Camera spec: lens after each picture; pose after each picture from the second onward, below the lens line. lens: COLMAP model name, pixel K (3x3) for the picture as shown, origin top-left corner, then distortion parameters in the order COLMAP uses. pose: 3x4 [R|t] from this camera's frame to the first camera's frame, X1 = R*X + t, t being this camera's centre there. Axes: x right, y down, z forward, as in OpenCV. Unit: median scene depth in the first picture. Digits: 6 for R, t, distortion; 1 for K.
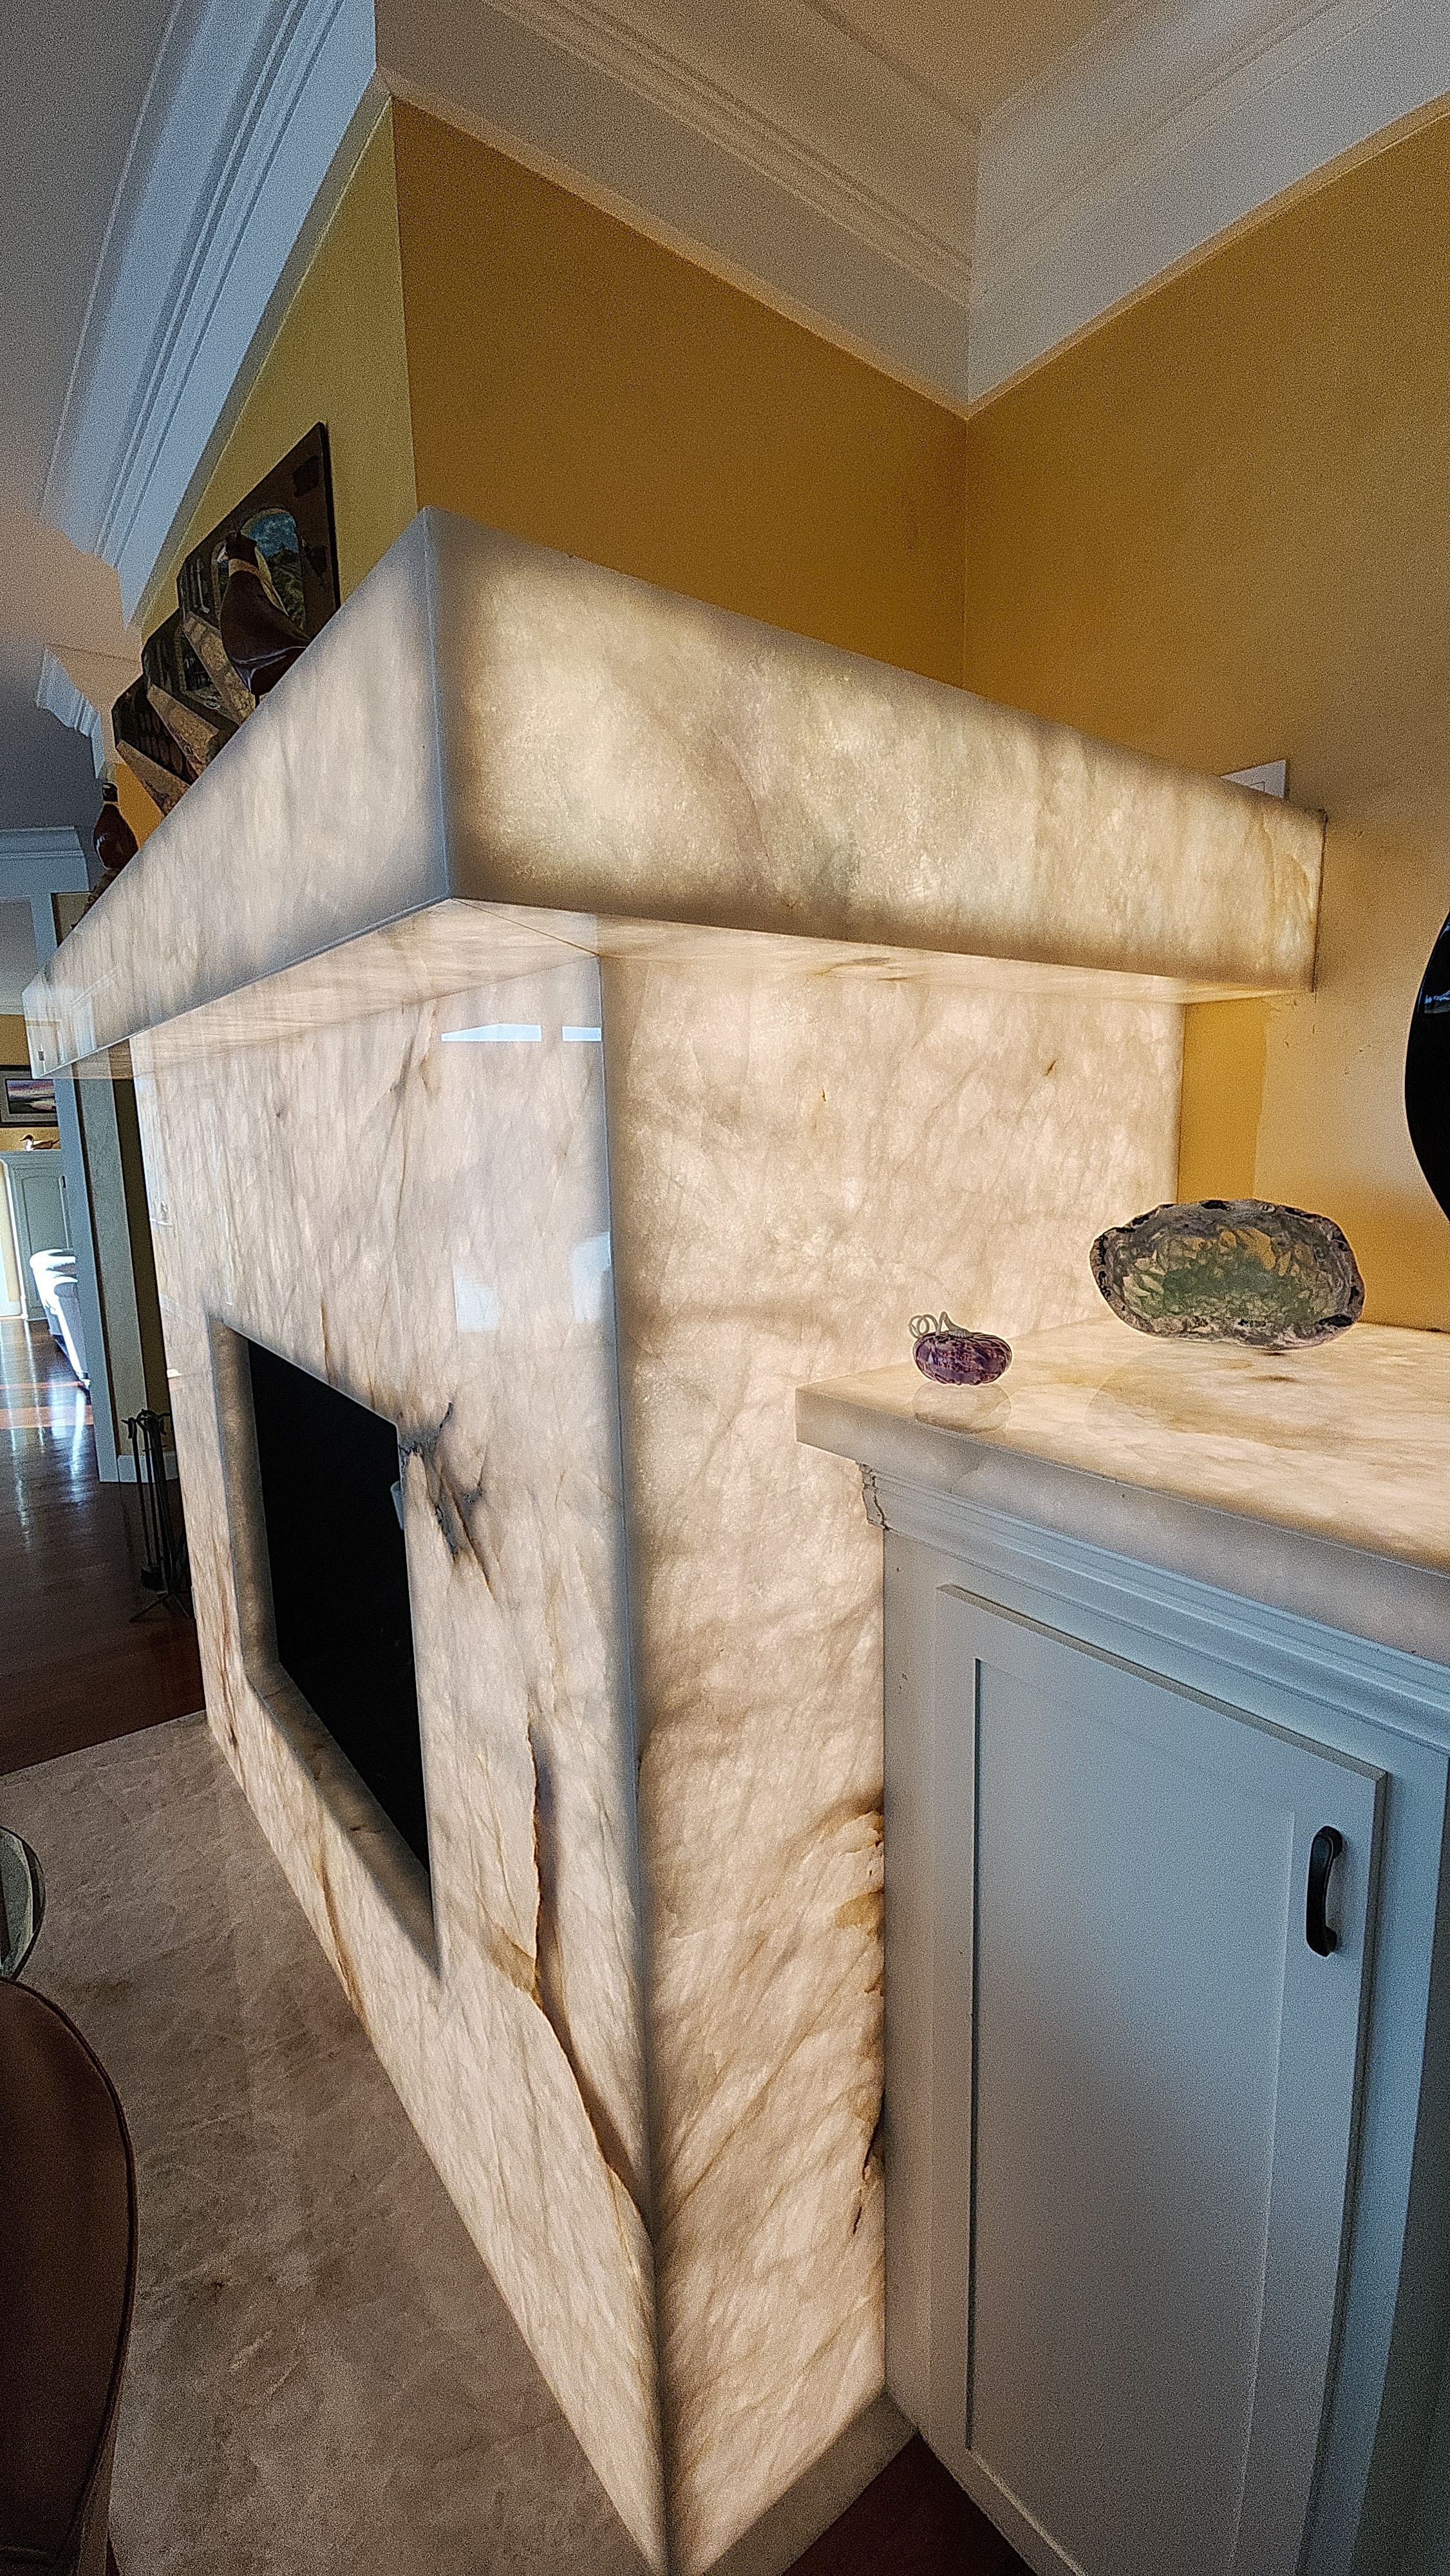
lens RADIAL K [[1054.2, 0, 727.5], [0, 1054.2, 1285.2], [0, 0, 1]] dist [0.007959, -0.005090]
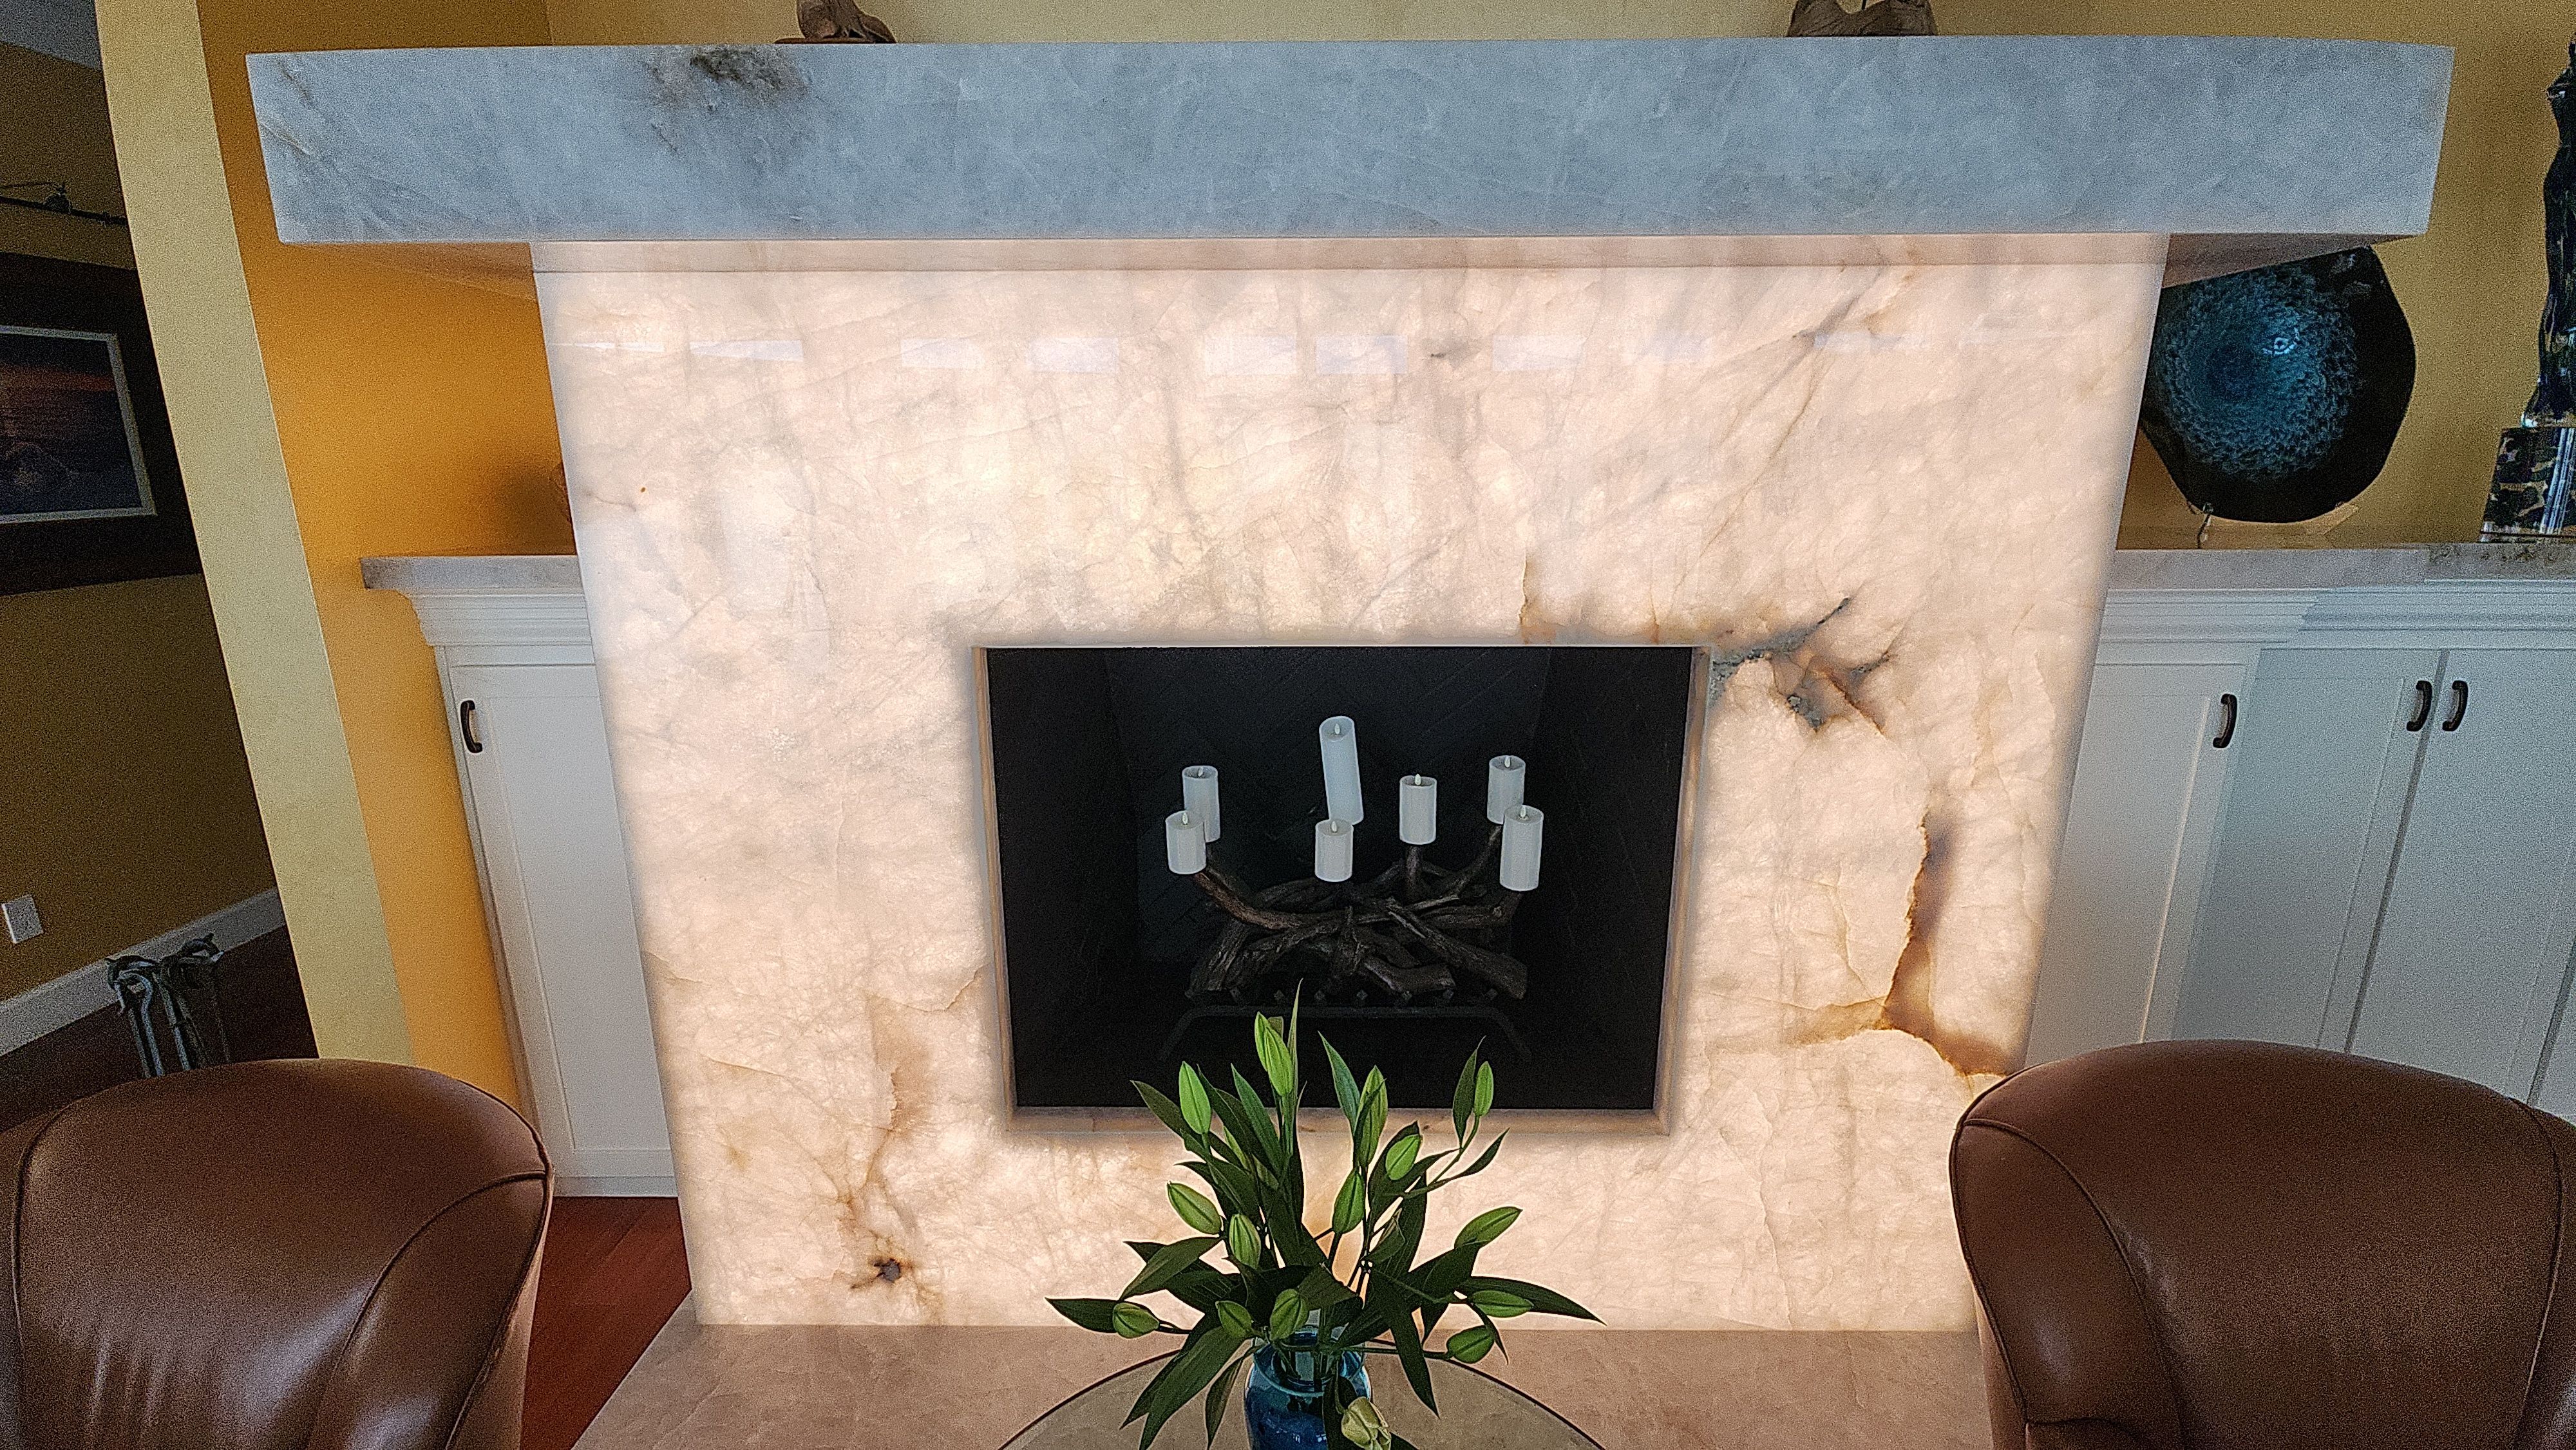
lens RADIAL K [[1054.2, 0, 1285.9], [0, 1054.2, 720.7], [0, 0, 1]] dist [0.007959, -0.005090]
pose [[0.619281, -0.157313, 0.769248, -1.655539], [0.112949, 0.987382, 0.110992, 0.040258], [-0.777002, 0.018151, 0.629236, 0.724417]]
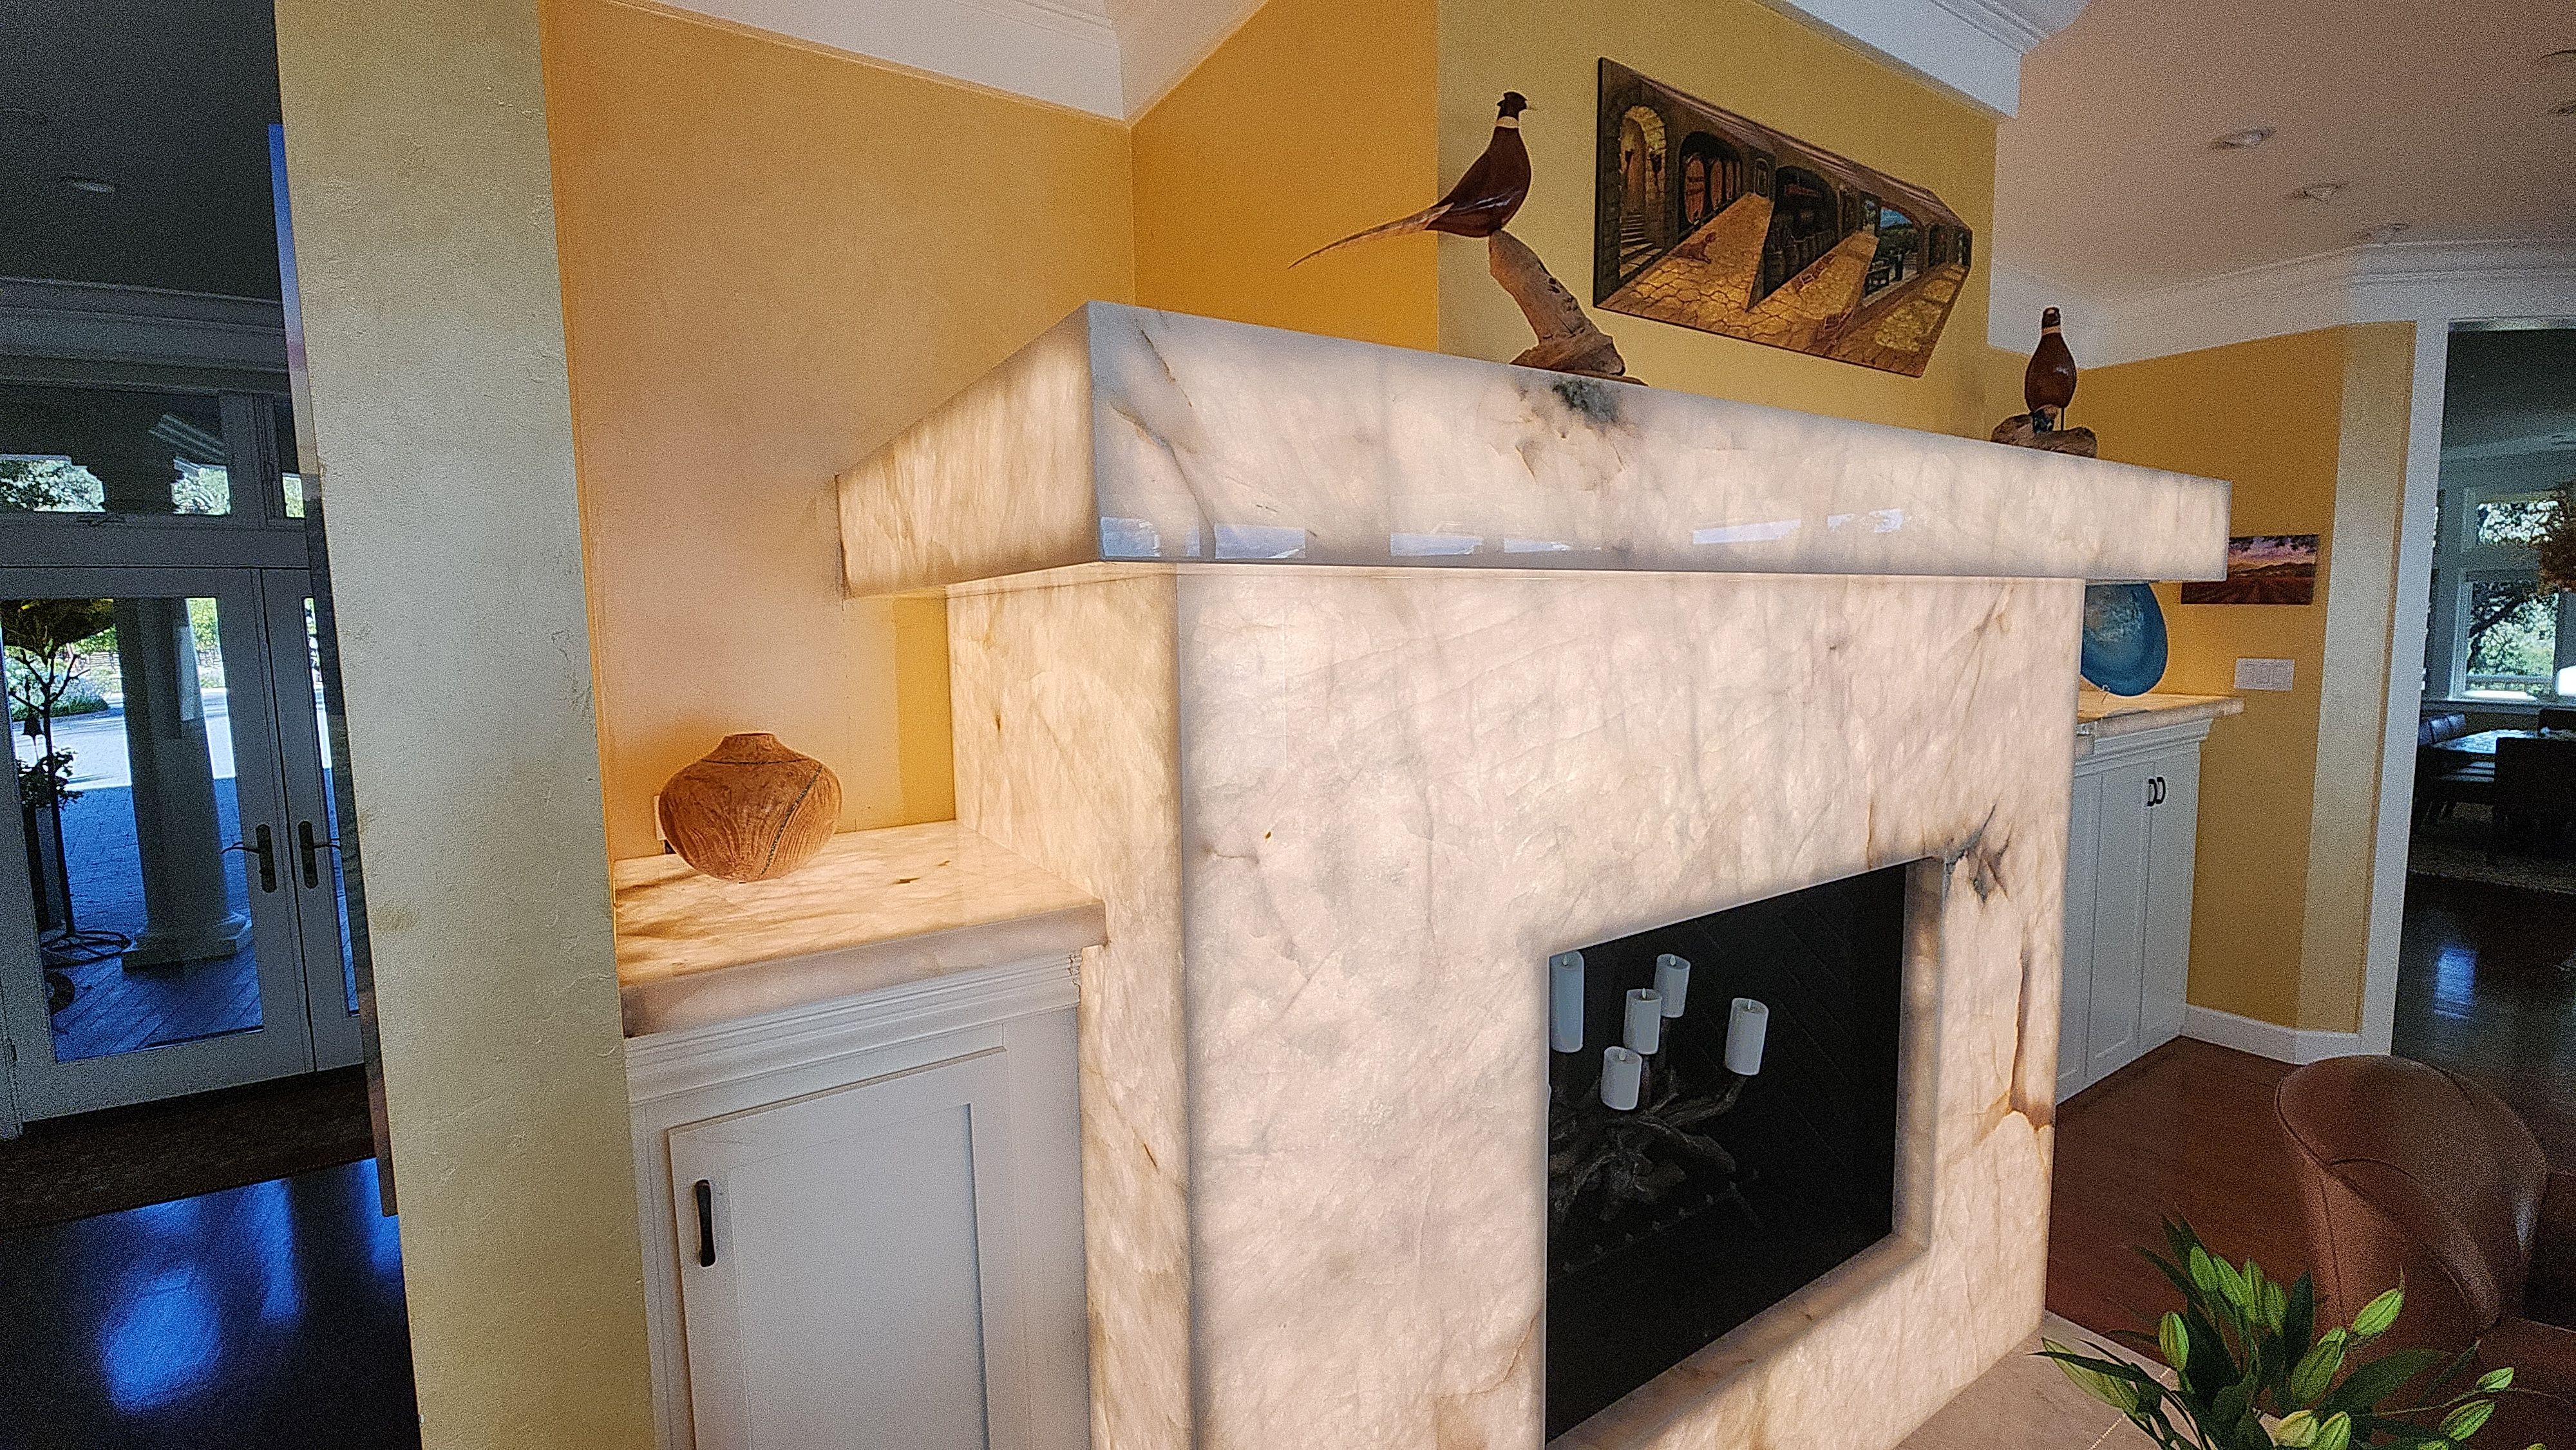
lens RADIAL K [[1054.2, 0, 1285.6], [0, 1054.2, 720.2], [0, 0, 1]] dist [0.007959, -0.005090]
pose [[0.082081, -0.071654, 0.994046, -2.086548], [0.172326, 0.983409, 0.056658, -0.330394], [-0.981614, 0.166649, 0.093067, 1.956822]]
